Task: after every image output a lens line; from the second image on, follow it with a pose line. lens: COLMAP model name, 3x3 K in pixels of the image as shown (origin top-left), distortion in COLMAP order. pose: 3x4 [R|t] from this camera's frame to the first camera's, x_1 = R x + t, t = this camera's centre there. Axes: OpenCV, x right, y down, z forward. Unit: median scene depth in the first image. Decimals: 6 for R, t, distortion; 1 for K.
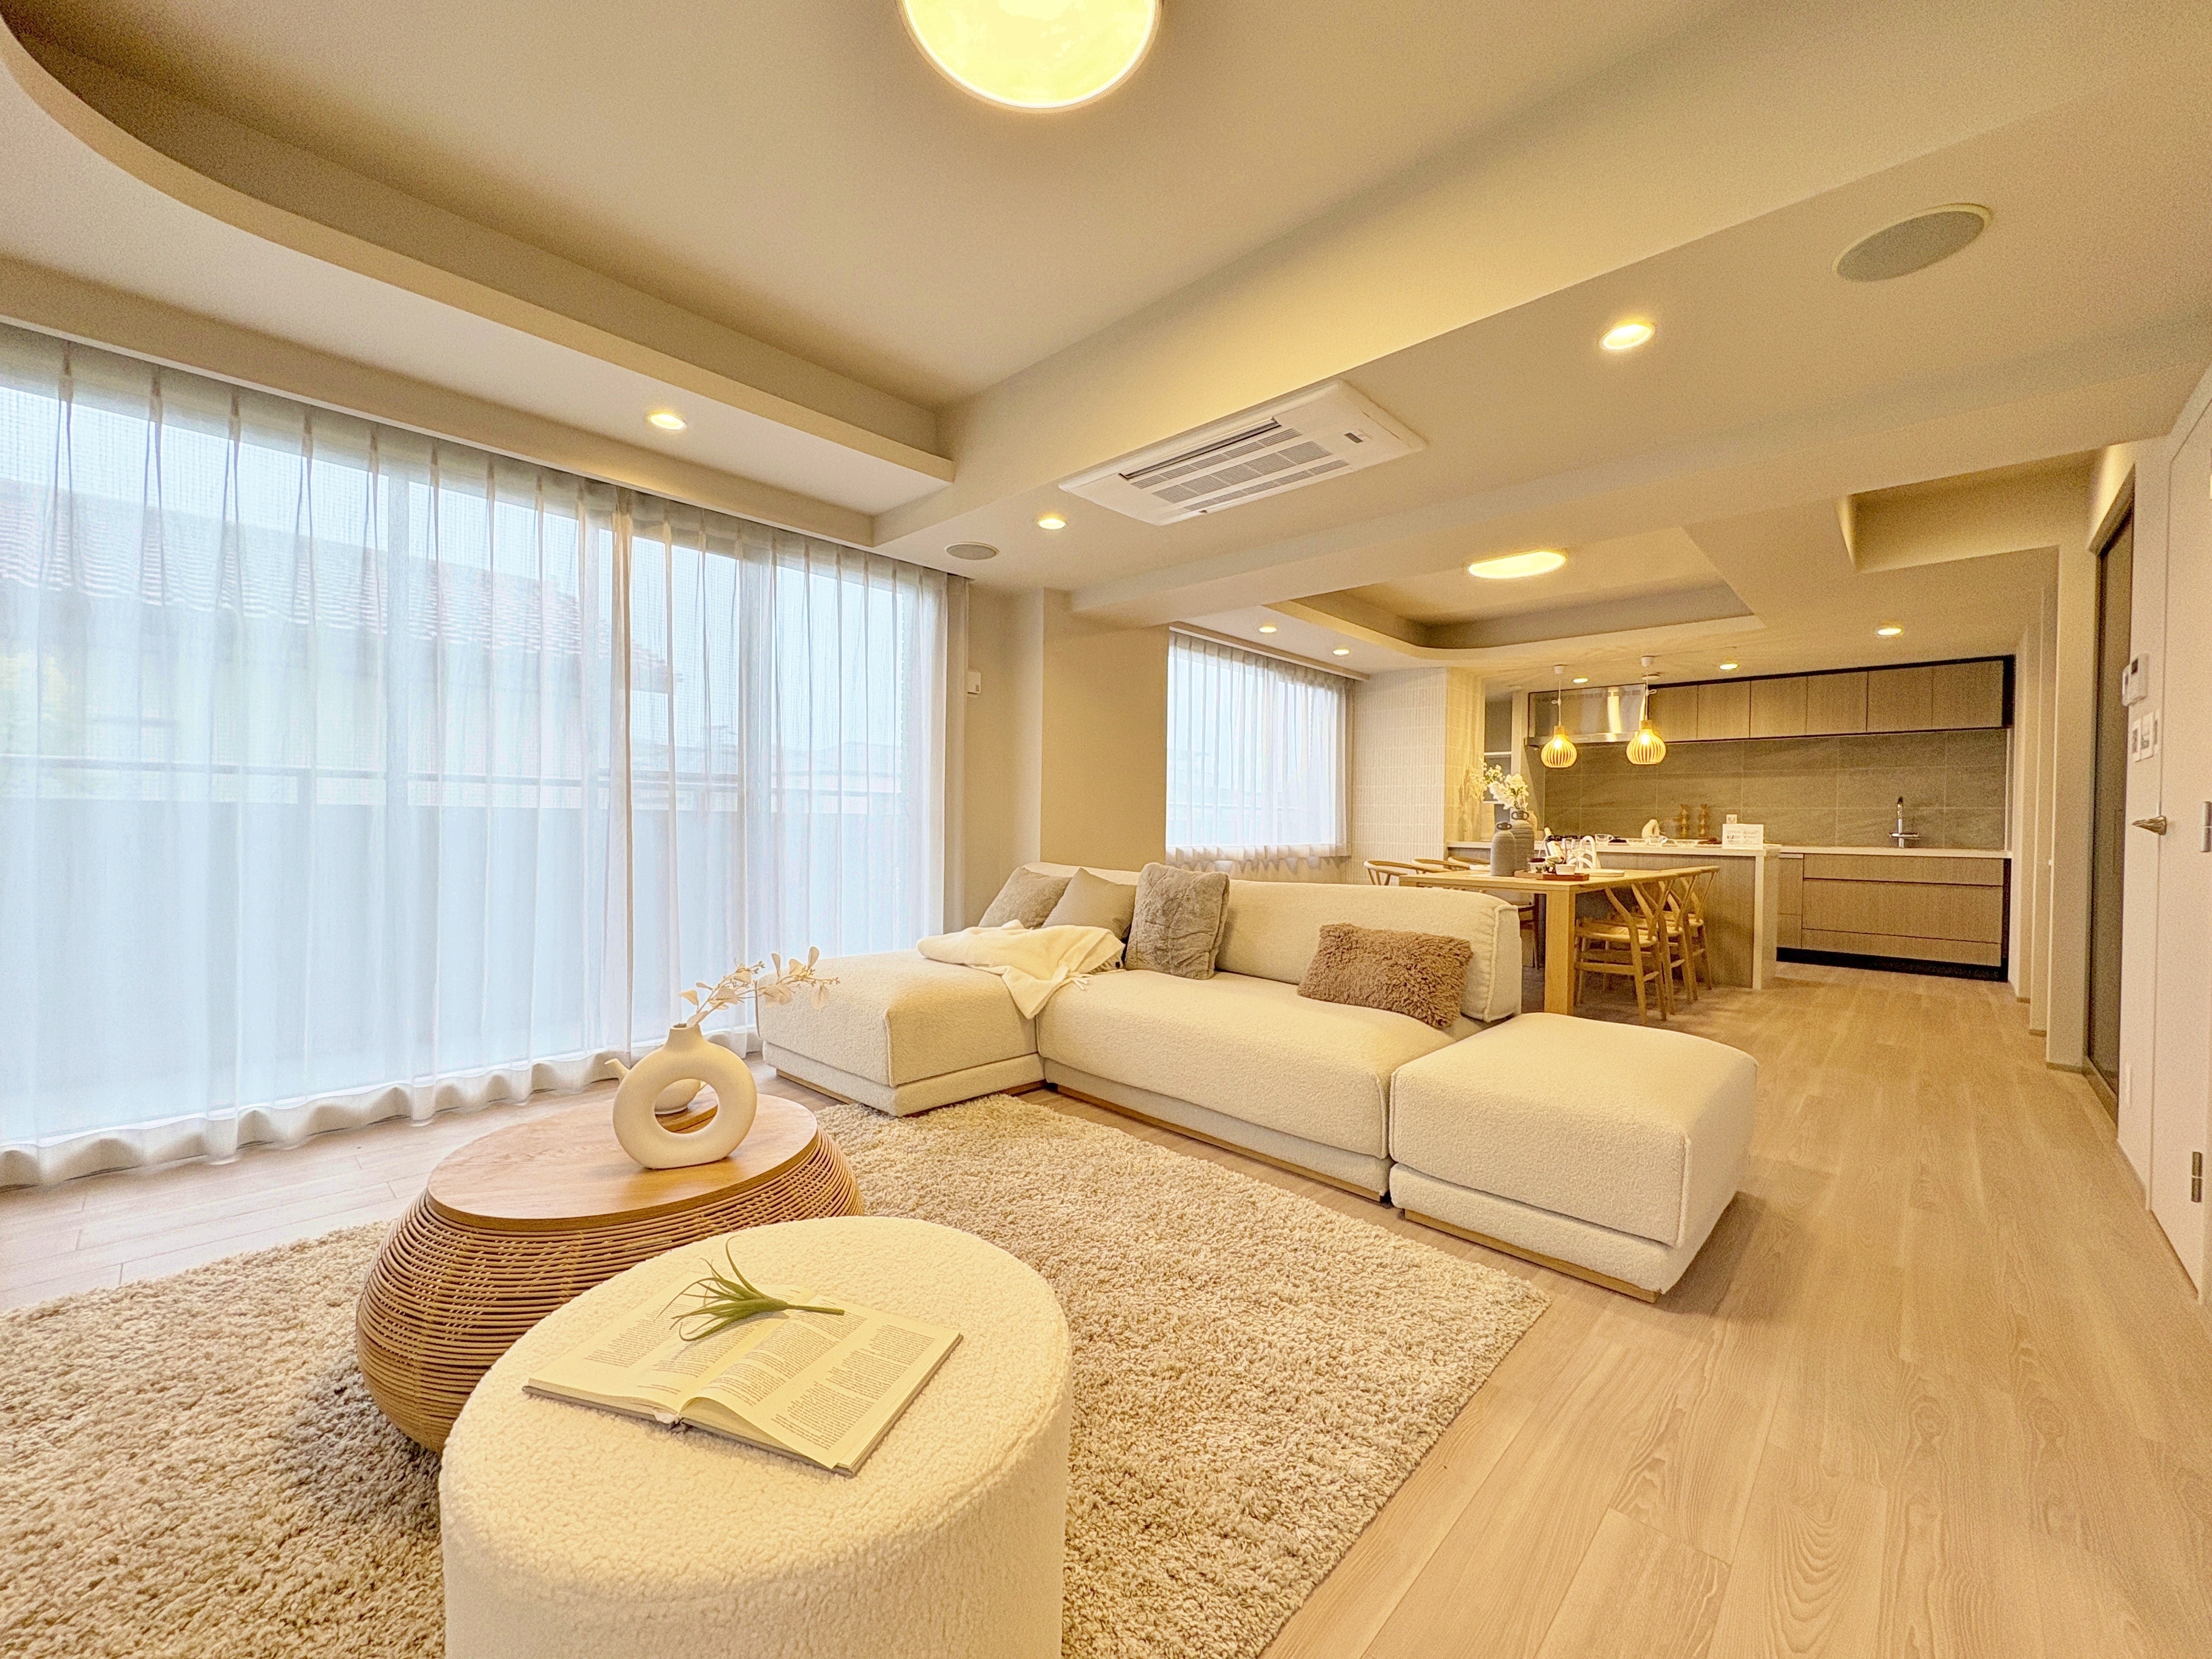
lens RADIAL K [[877.8, 0, 1106.0], [0, 877.8, 829.5], [0, 0, 1]] dist [0.000189, -0.000009]
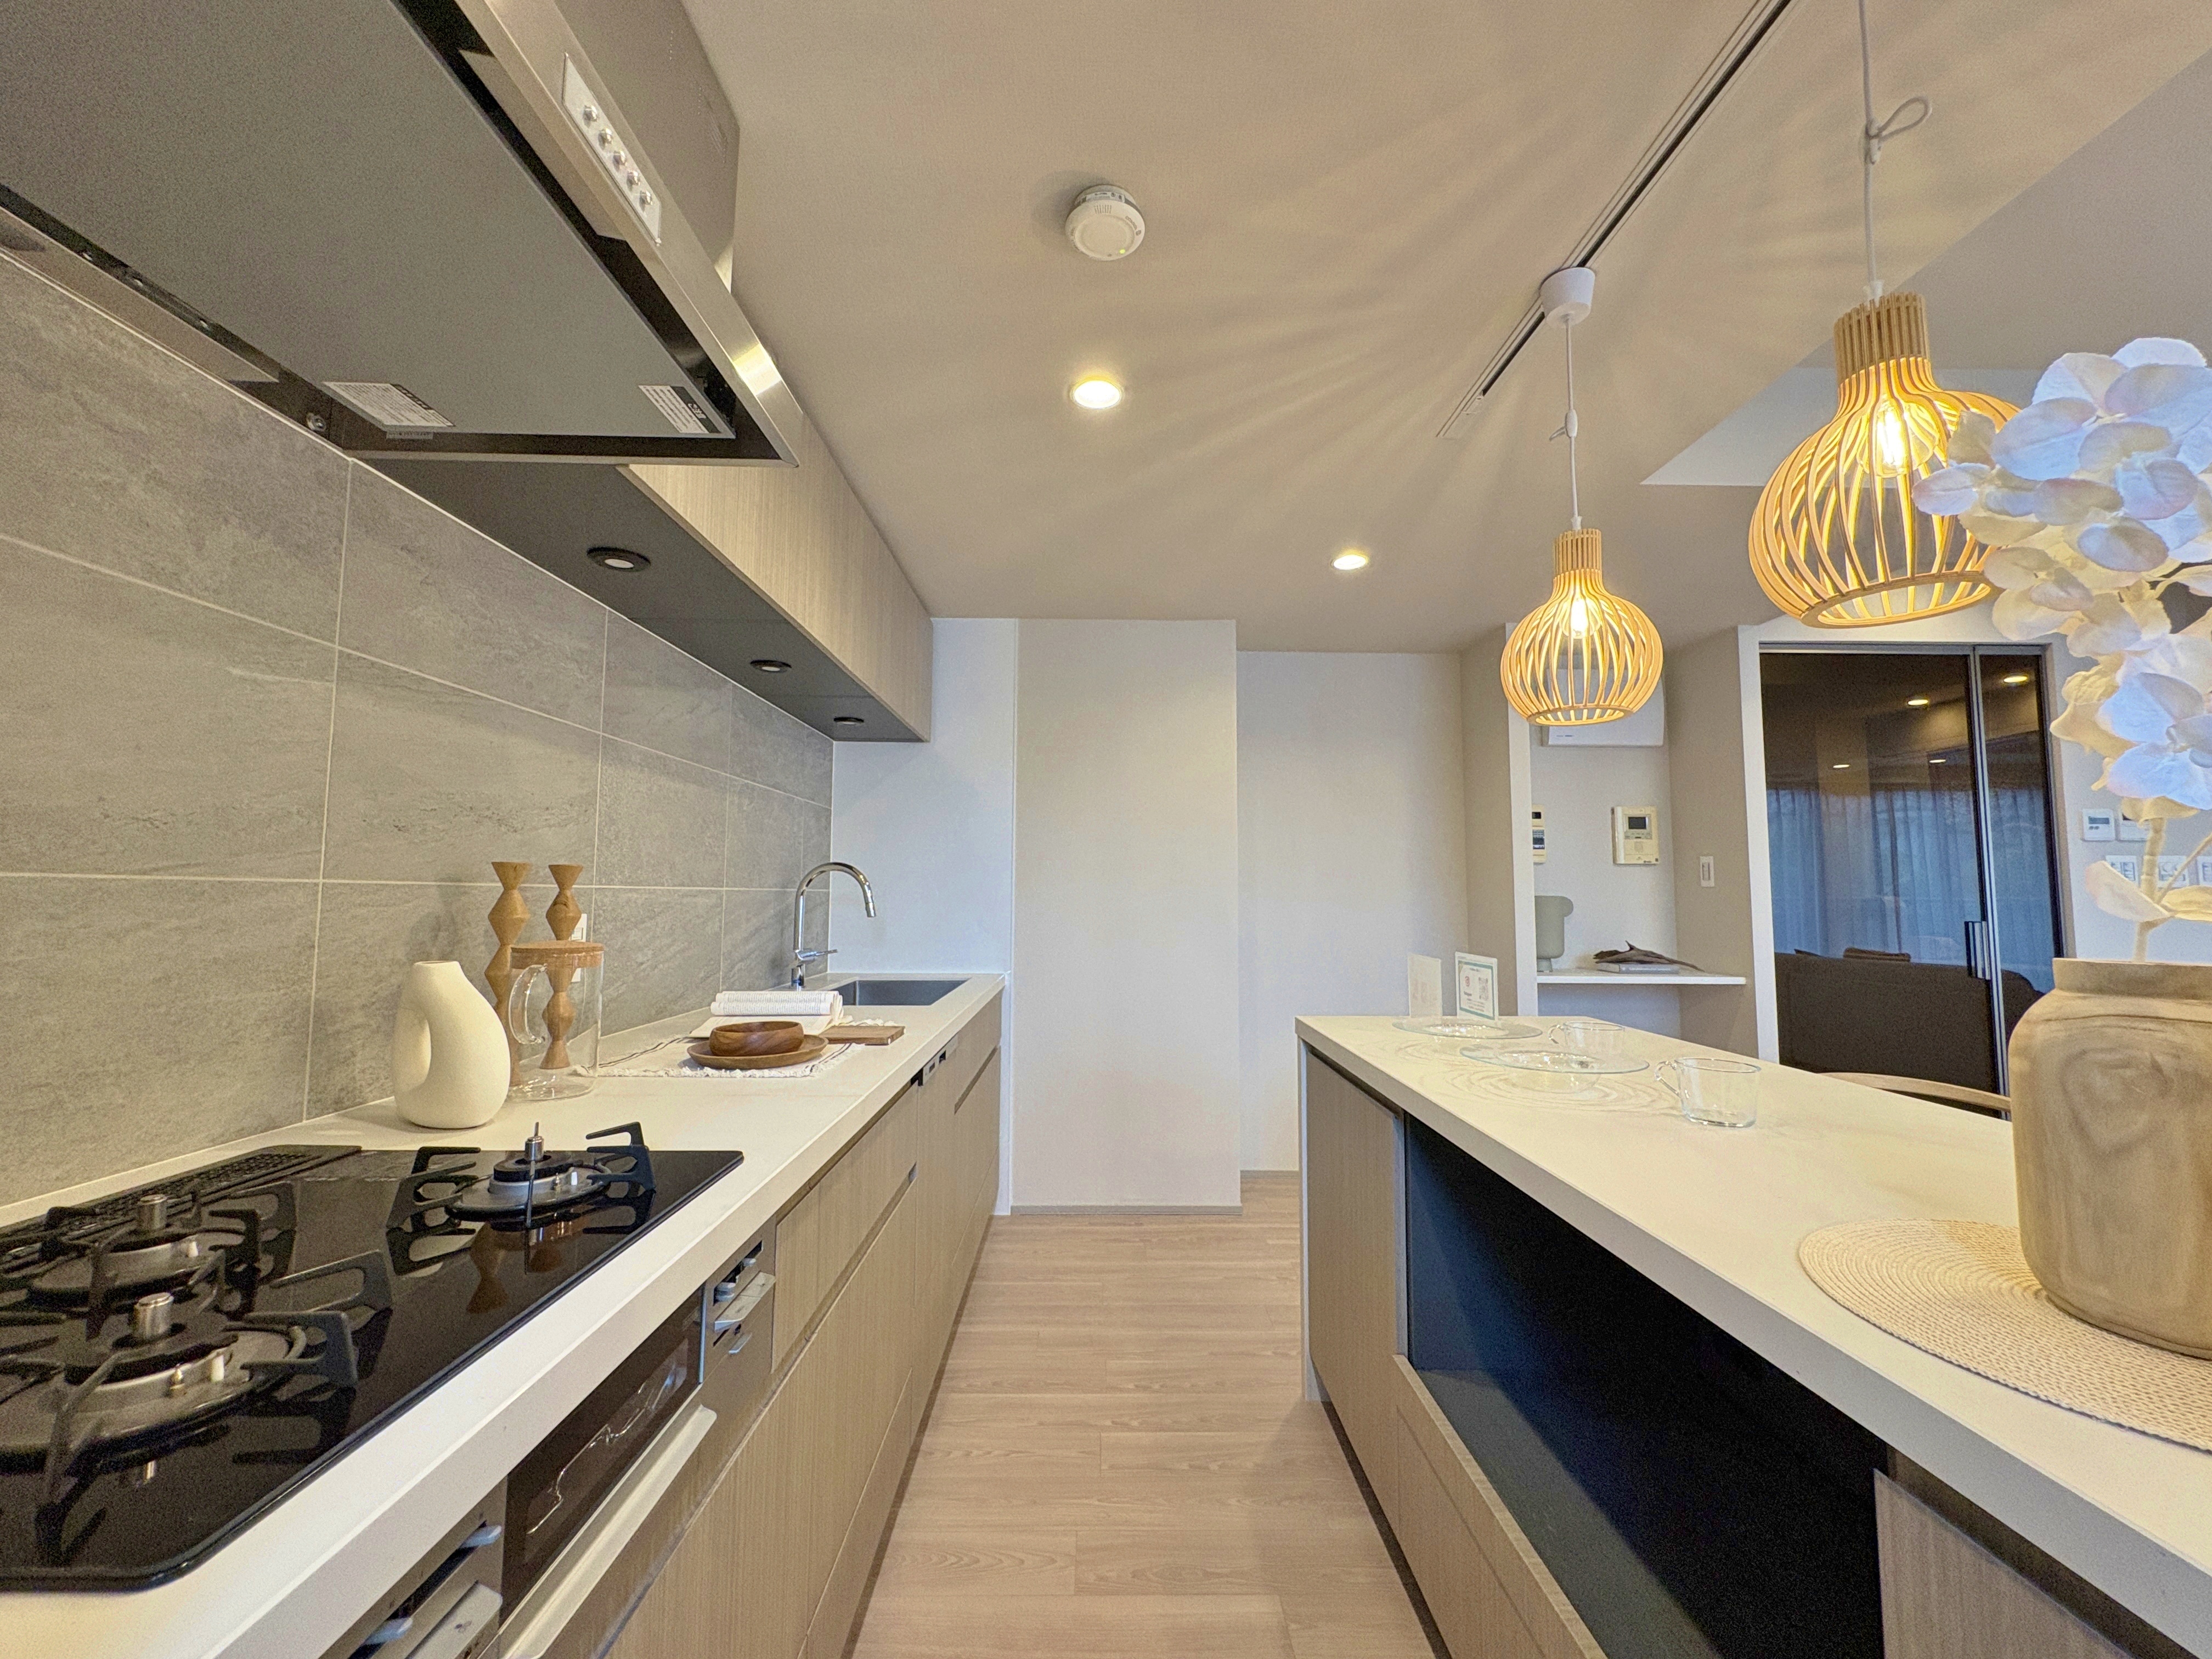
lens RADIAL K [[877.8, 0, 1106.0], [0, 877.8, 829.5], [0, 0, 1]] dist [0.000189, -0.000009]
pose [[-0.699852, 0.040833, 0.713119, 0.483272], [-0.003453, 0.998160, -0.060543, -0.027147], [-0.714279, -0.044834, -0.698423, 1.123238]]
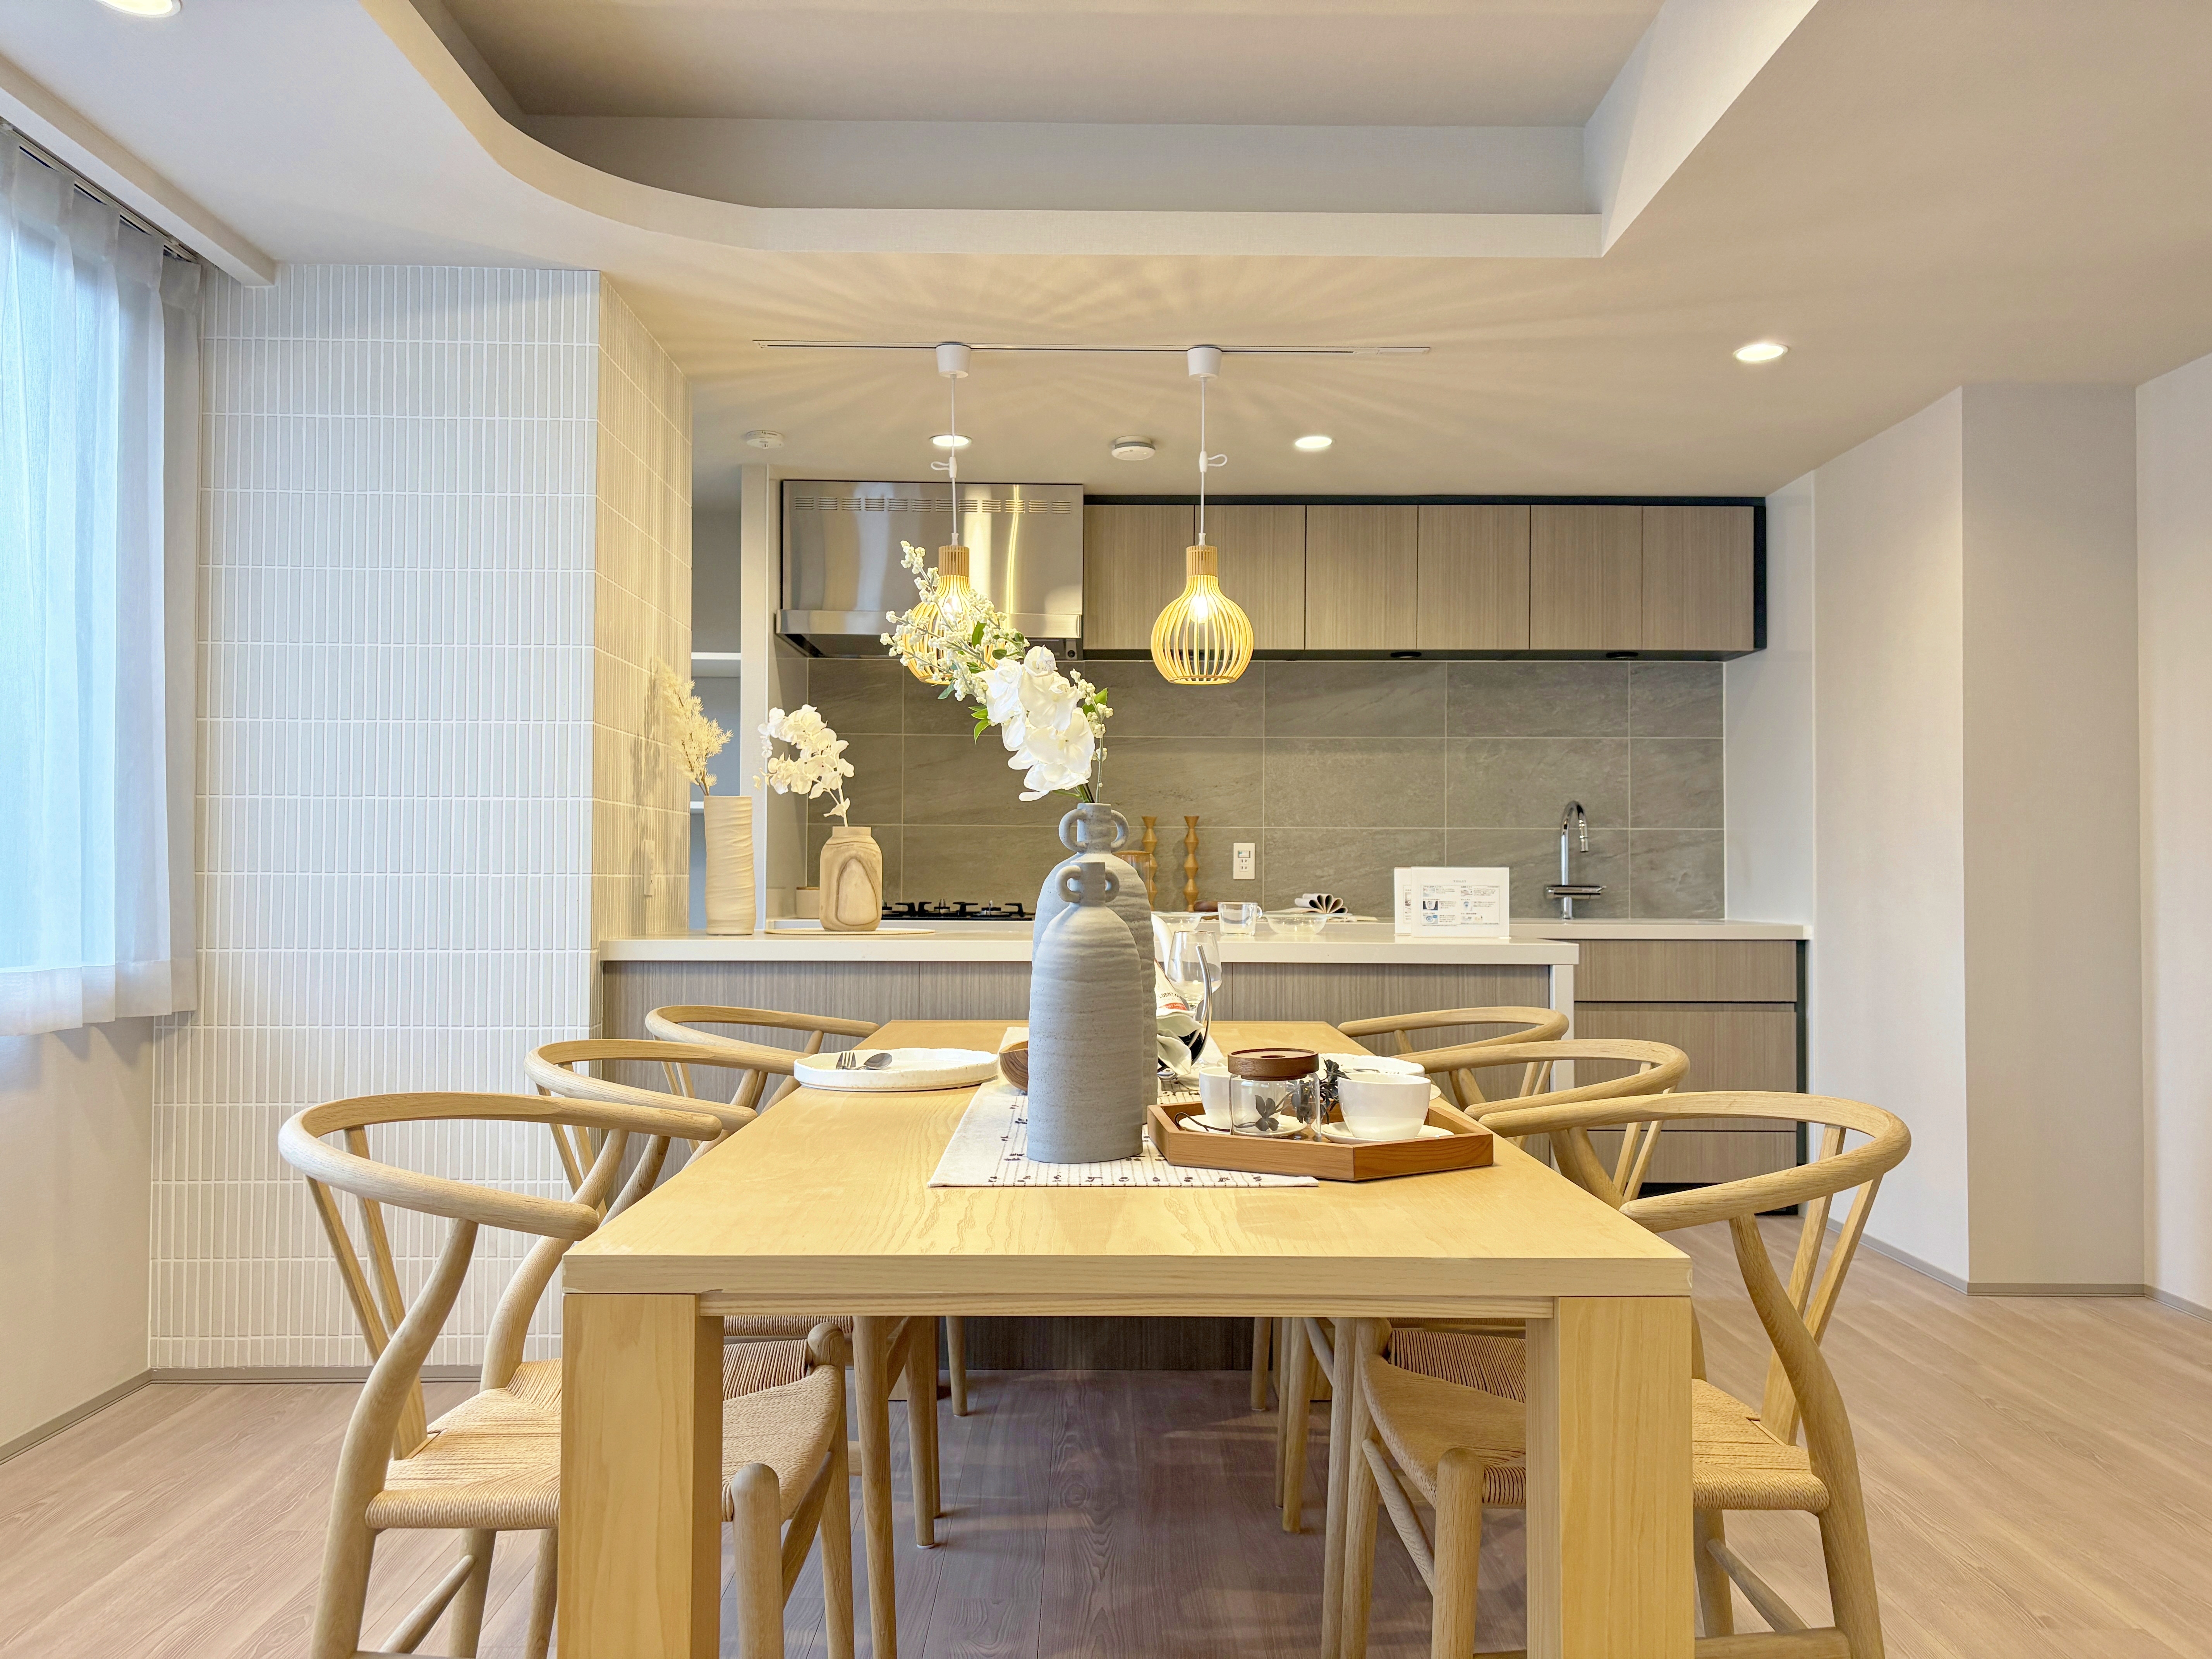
lens RADIAL K [[1664.7, 0, 1106.0], [0, 1664.7, 829.5], [0, 0, 1]] dist [0.032970, -0.000575]
pose [[0.720592, 0.010810, 0.693275, 0.149343], [0.010902, 0.999578, -0.026918, -0.003681], [-0.693274, 0.026955, 0.720170, 0.527558]]
